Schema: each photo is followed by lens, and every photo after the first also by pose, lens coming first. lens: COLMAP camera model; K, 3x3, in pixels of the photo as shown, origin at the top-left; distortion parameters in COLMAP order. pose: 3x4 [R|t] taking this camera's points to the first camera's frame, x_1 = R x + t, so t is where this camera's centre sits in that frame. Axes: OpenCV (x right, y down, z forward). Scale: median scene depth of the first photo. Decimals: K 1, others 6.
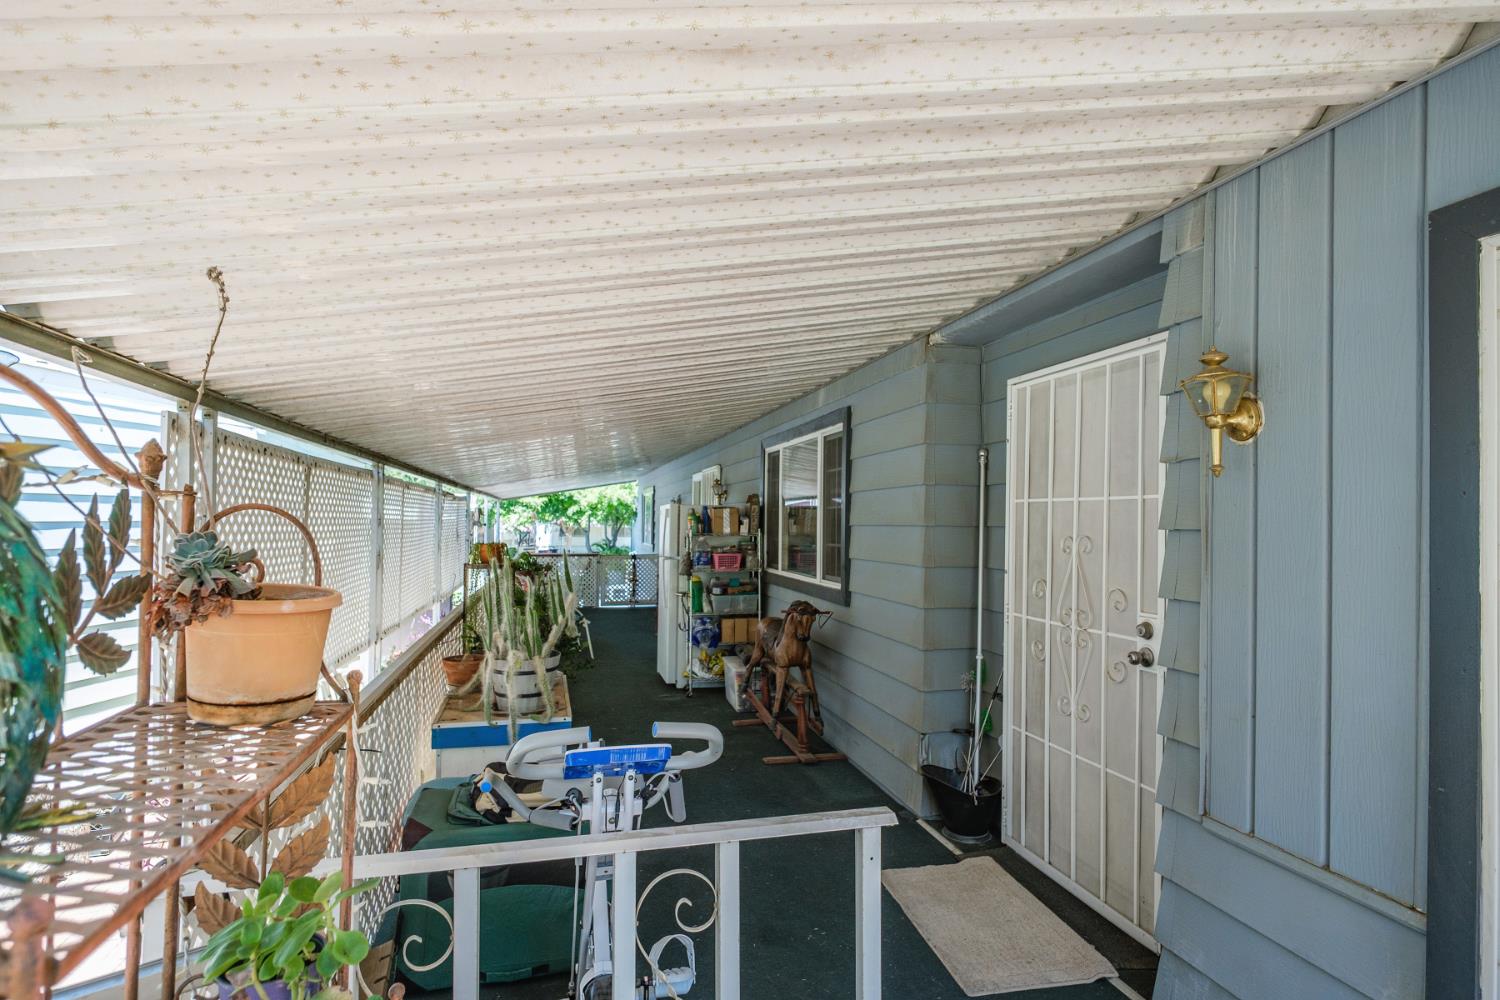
lens RADIAL K [[820.2, 0, 753.1], [0, 820.2, 489.6], [0, 0, 1]] dist [0.001008, 0.002226]
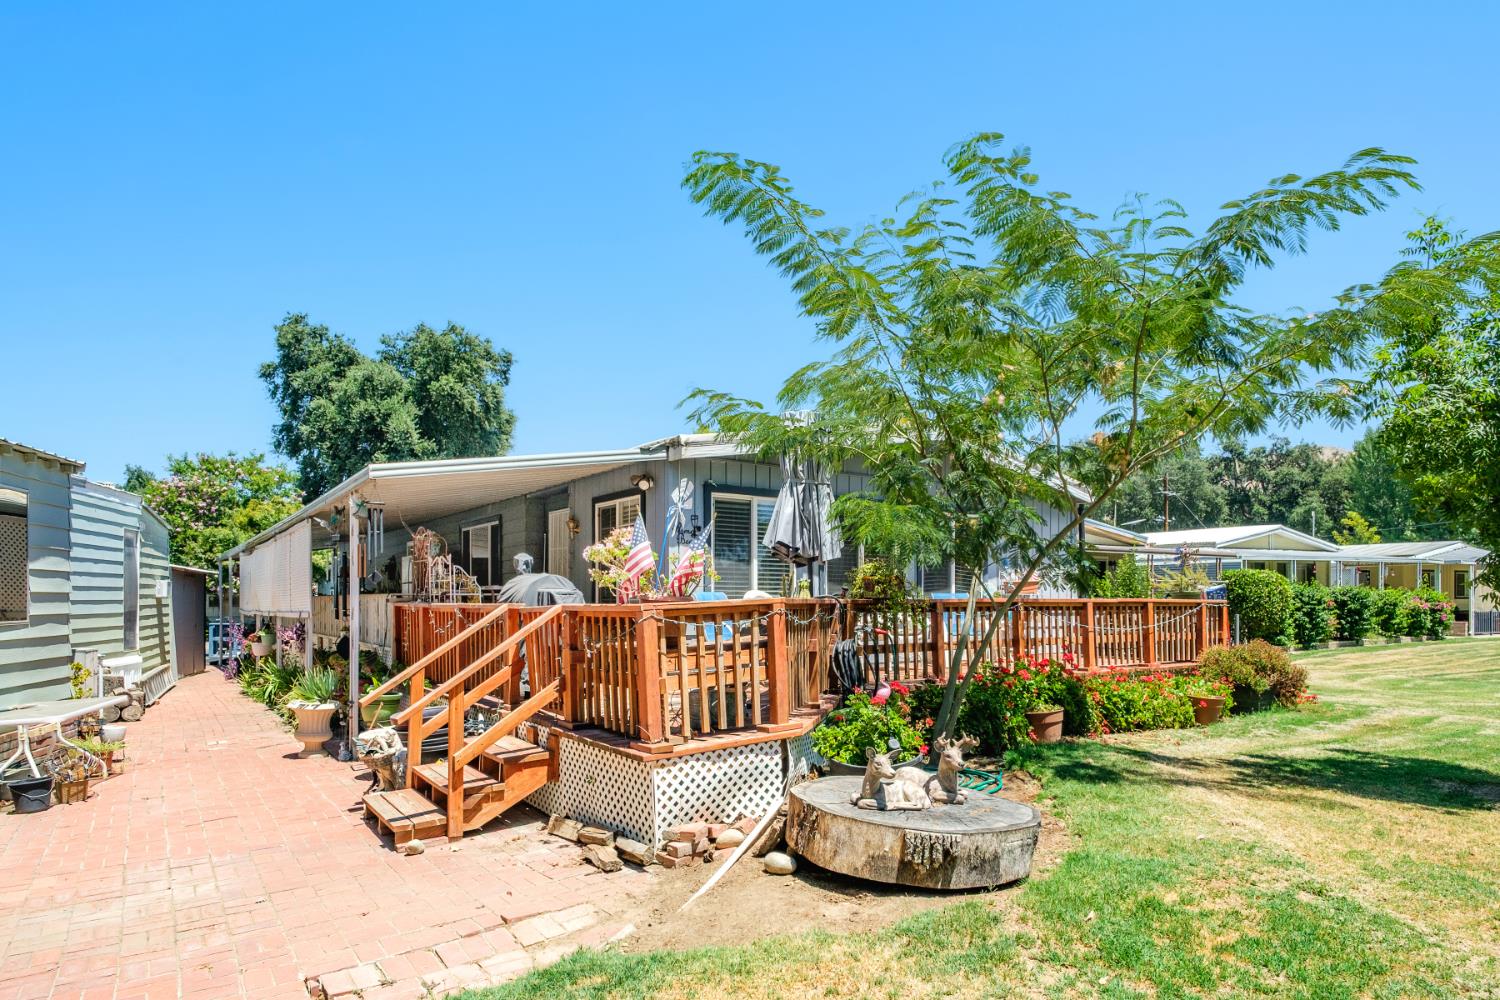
lens RADIAL K [[820.2, 0, 753.1], [0, 820.2, 489.6], [0, 0, 1]] dist [0.001008, 0.002226]
pose [[0.929139, 0.032556, 0.368293, -0.087464], [-0.001047, 0.996343, -0.085432, 0.033985], [-0.369728, 0.078993, 0.925776, -1.521786]]
